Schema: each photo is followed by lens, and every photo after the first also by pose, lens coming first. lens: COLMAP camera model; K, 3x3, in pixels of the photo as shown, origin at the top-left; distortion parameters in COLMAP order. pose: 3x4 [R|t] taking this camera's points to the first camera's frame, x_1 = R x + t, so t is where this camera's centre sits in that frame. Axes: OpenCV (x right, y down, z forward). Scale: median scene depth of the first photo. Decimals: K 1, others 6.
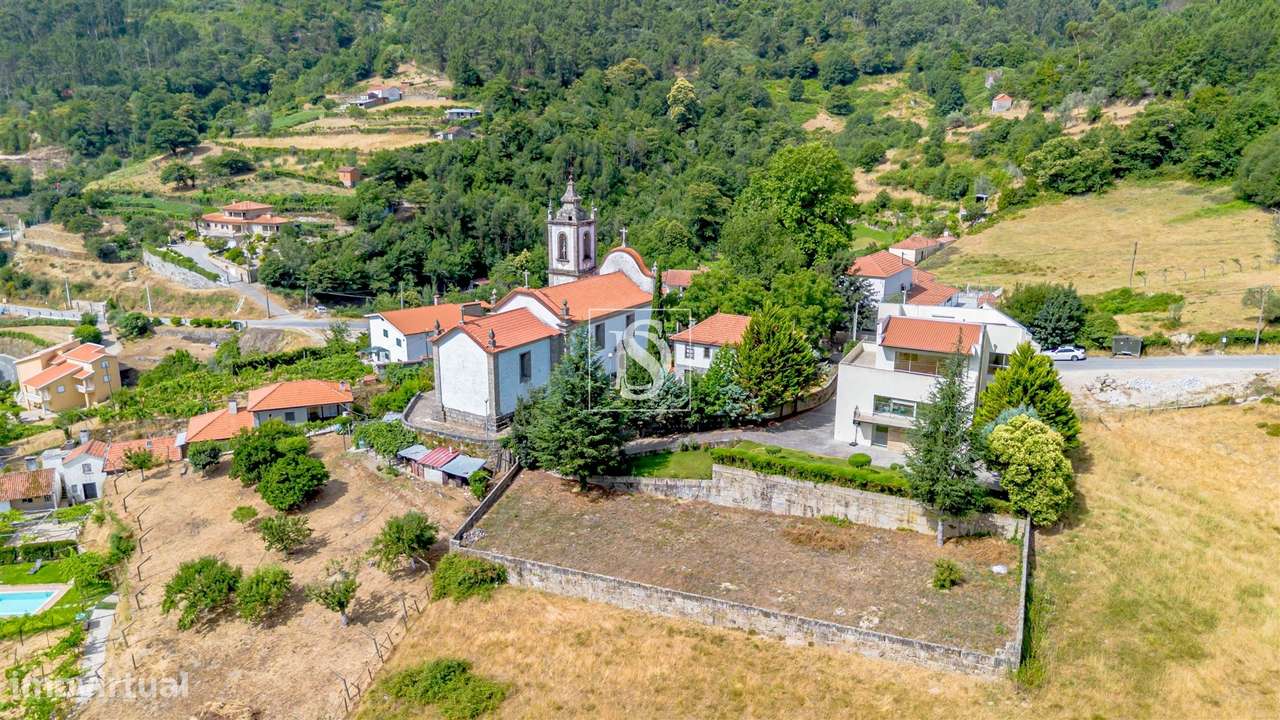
lens RADIAL K [[908.2, 0, 638.6], [0, 908.2, 362.3], [0, 0, 1]] dist [0.064167, -0.060103]
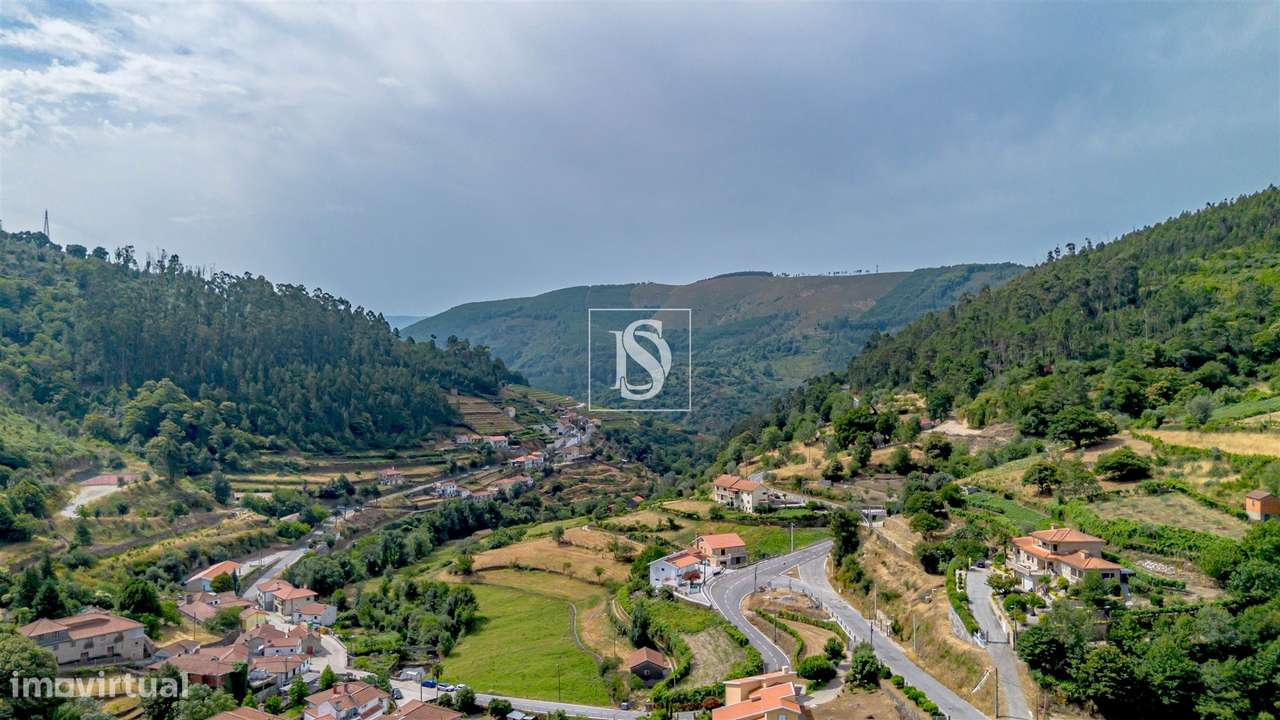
lens RADIAL K [[908.2, 0, 641.8], [0, 908.2, 361.5], [0, 0, 1]] dist [0.064167, -0.060103]
pose [[0.460628, -0.007898, -0.887558, 0.062164], [-0.227978, 0.965360, -0.126907, -0.117486], [0.857816, 0.260801, 0.442872, 0.304533]]
